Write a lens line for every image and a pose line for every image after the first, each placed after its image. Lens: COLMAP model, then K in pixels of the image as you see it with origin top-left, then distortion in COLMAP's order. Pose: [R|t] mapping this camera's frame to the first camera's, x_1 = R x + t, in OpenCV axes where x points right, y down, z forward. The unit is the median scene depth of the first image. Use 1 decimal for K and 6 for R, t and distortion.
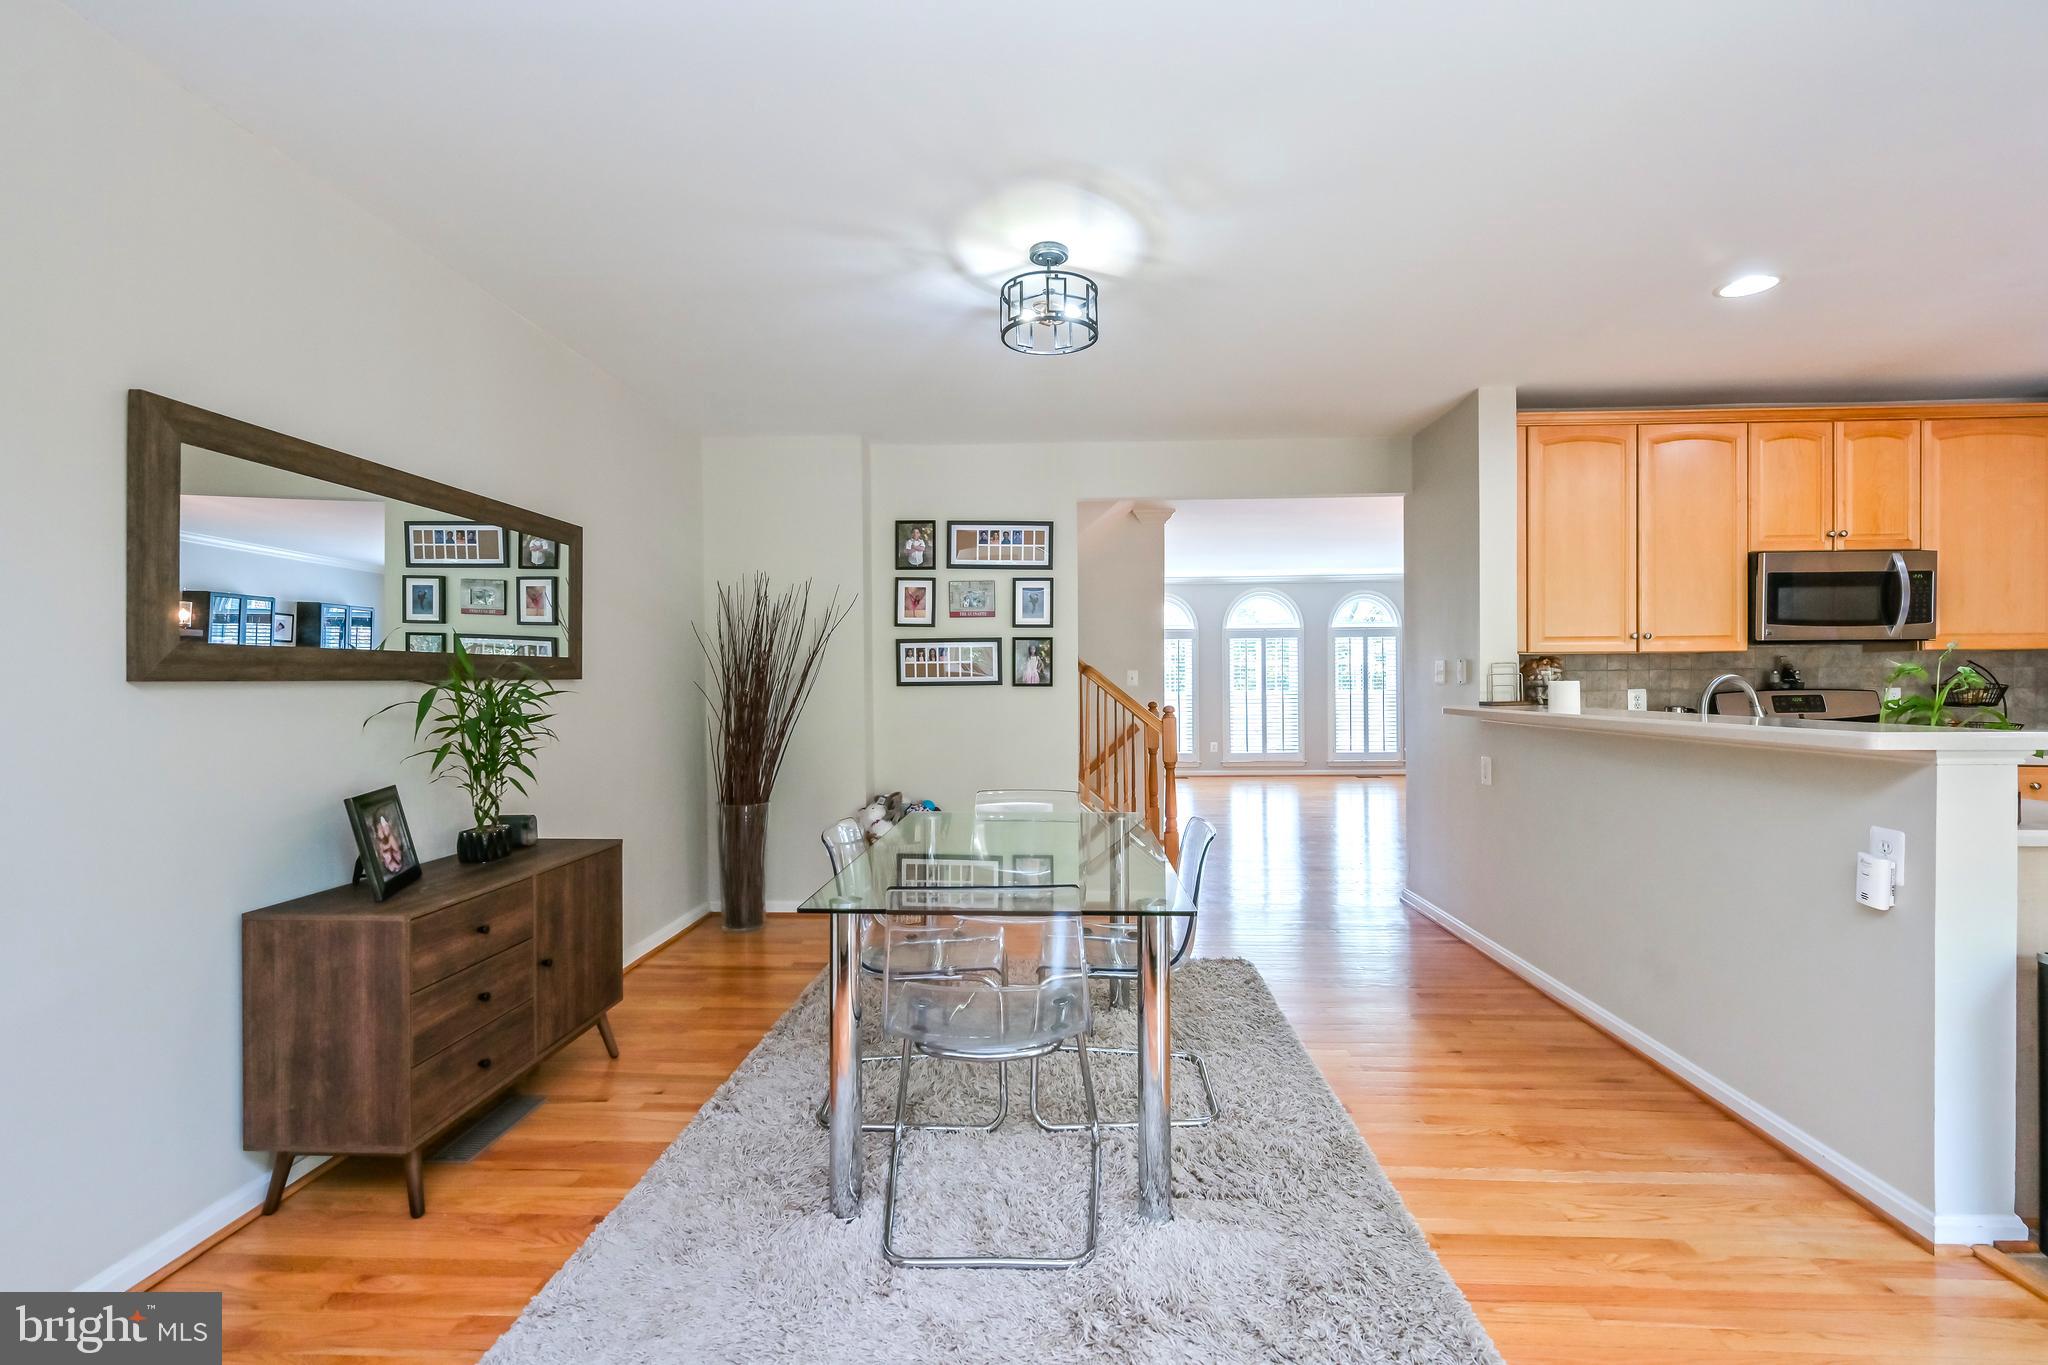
lens RADIAL K [[907.8, 0, 1028.8], [0, 907.8, 680.7], [0, 0, 1]] dist [-0.000783, -0.000713]
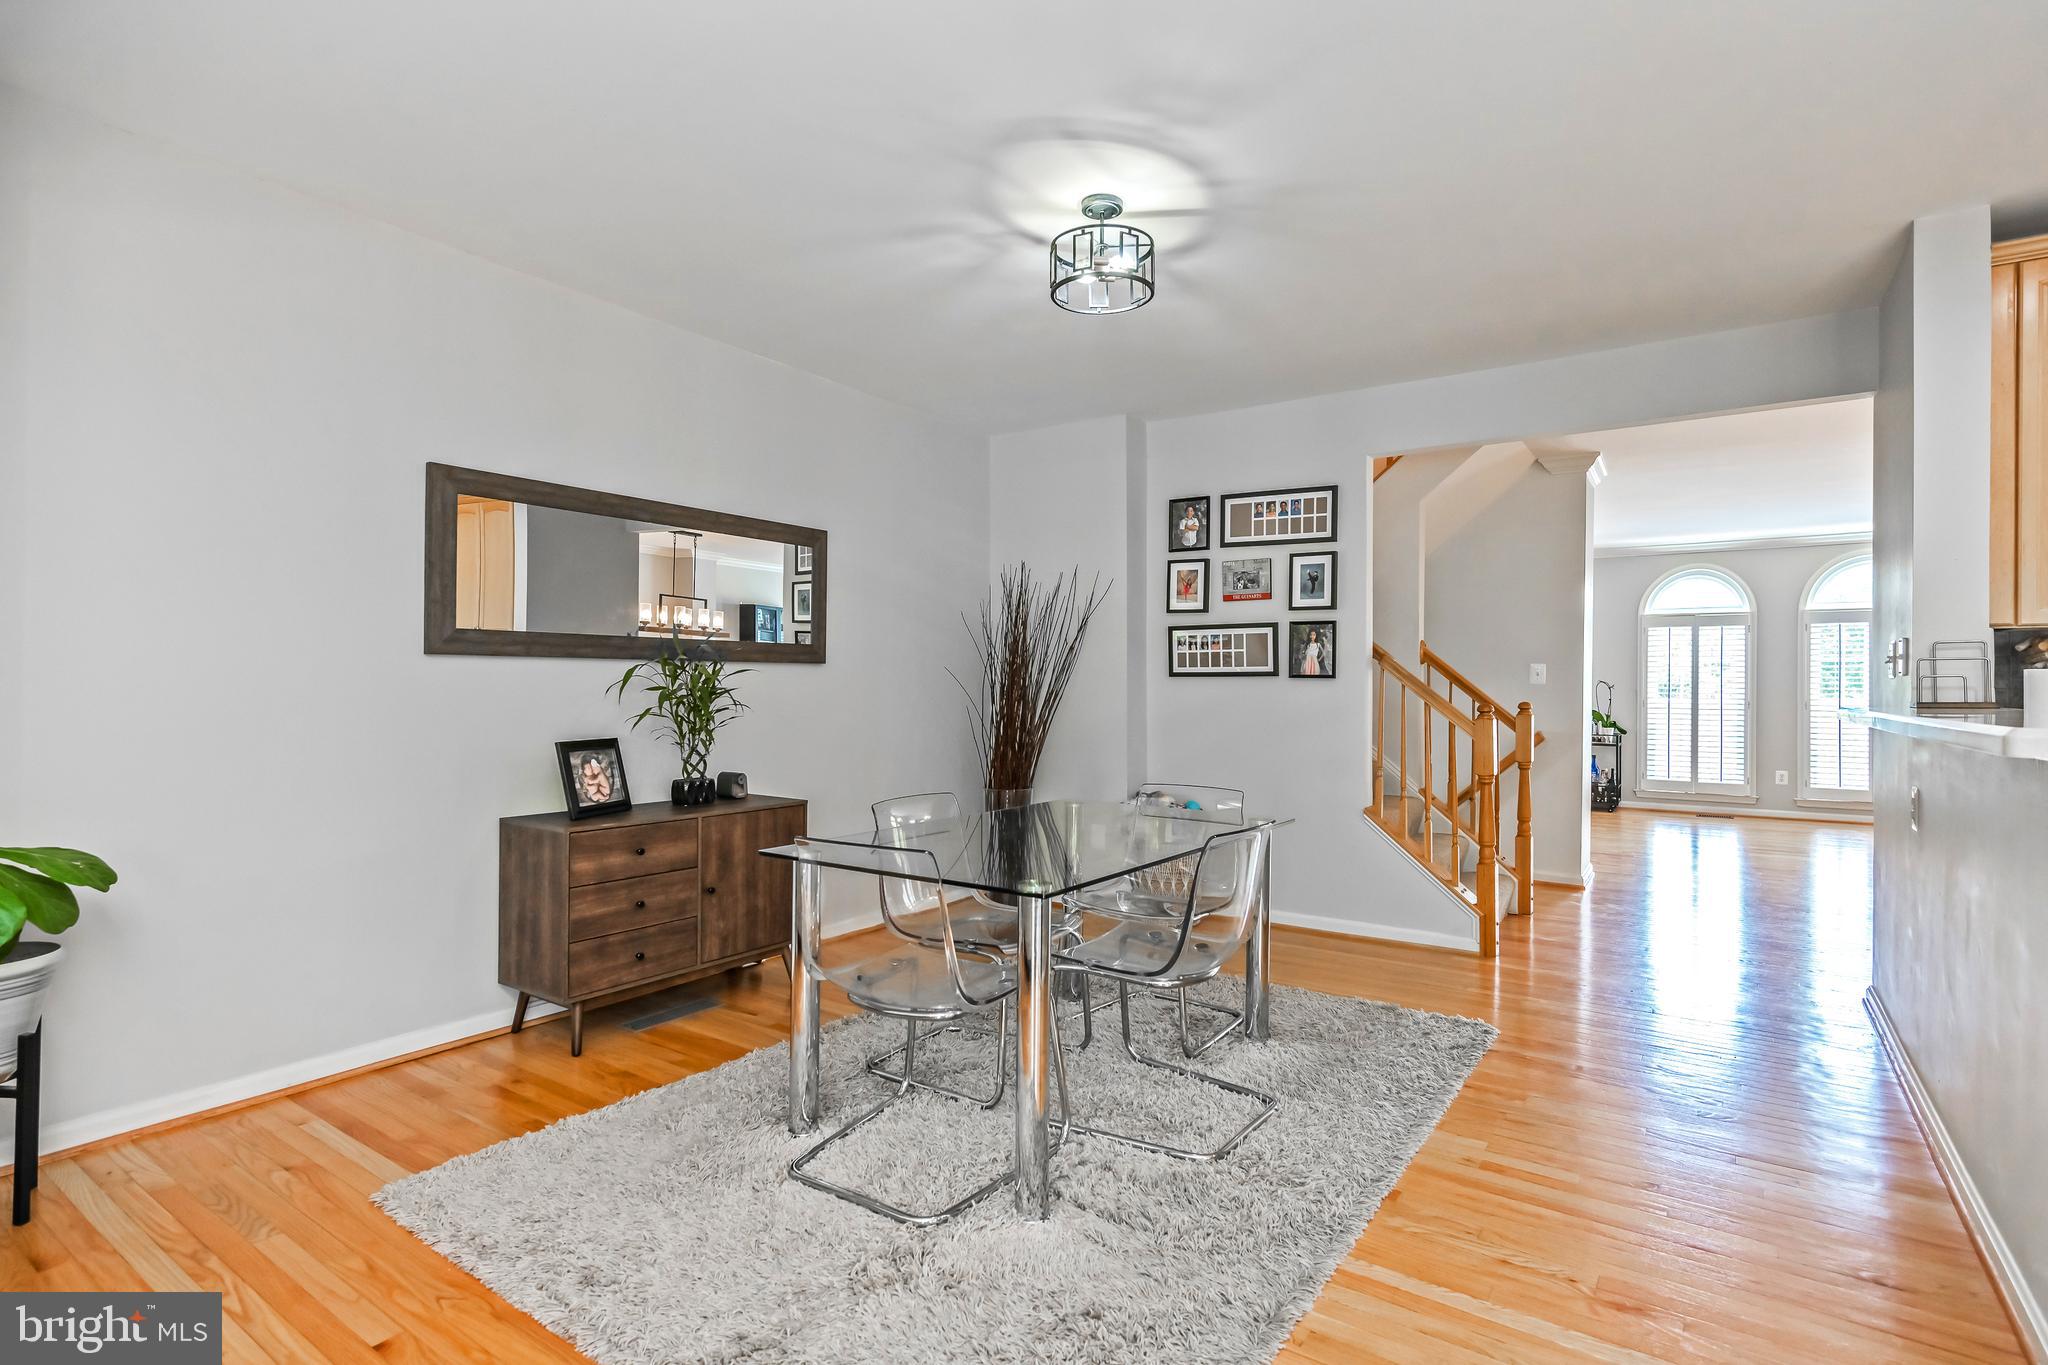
lens RADIAL K [[1008.1, 0, 1017.9], [0, 1008.1, 684.1], [0, 0, 1]] dist [-0.006333, 0.000296]
pose [[0.843547, 0.010886, -0.536945, 0.352676], [-0.012015, 0.999927, 0.001396, 0.017325], [0.536921, 0.005274, 0.843616, 0.050486]]
